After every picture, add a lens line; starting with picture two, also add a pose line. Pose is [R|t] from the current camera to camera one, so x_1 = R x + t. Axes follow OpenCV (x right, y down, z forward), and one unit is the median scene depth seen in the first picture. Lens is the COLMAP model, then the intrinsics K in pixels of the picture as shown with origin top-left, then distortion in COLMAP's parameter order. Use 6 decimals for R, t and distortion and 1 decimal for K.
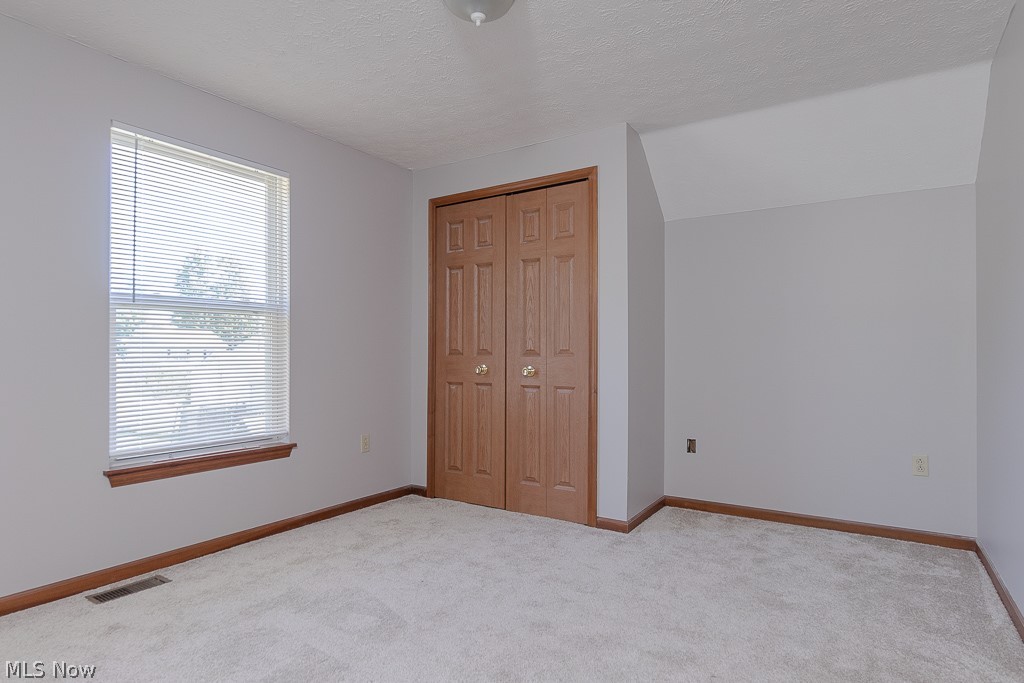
lens RADIAL K [[578.1, 0, 512.0], [0, 578.1, 341.5], [0, 0, 1]] dist [-0.002029, -0.000817]
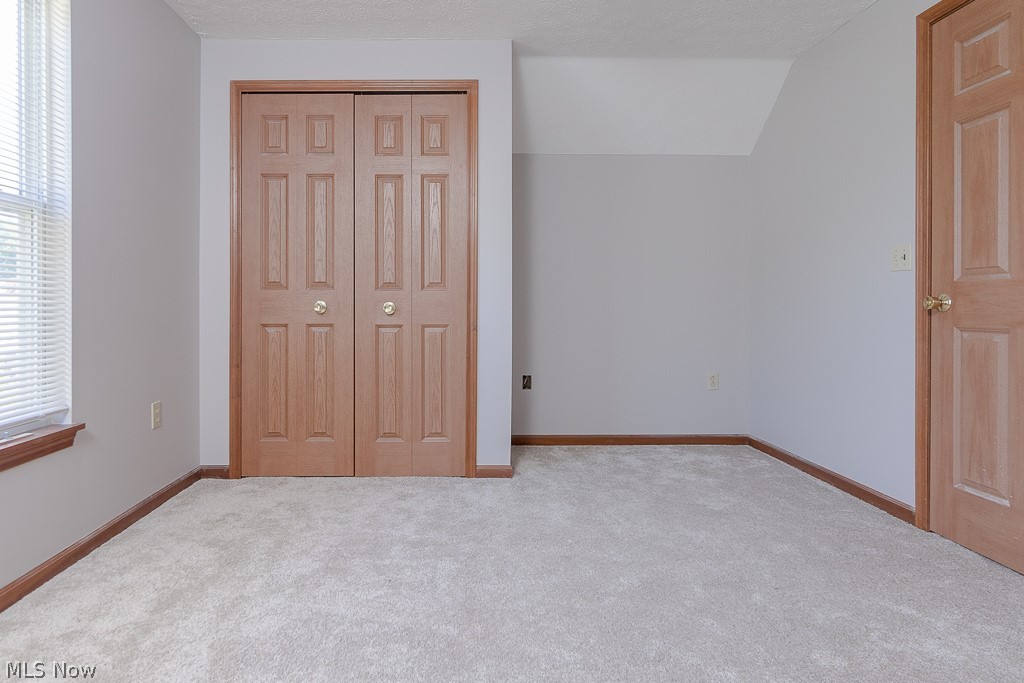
lens RADIAL K [[592.6, 0, 466.6], [0, 592.6, 296.0], [0, 0, 1]] dist [-0.004263, -0.000046]
pose [[0.829187, 0.004363, 0.558955, -0.385450], [-0.011270, 0.999897, 0.008914, 0.026822], [-0.558858, -0.013691, 0.829150, 0.234490]]
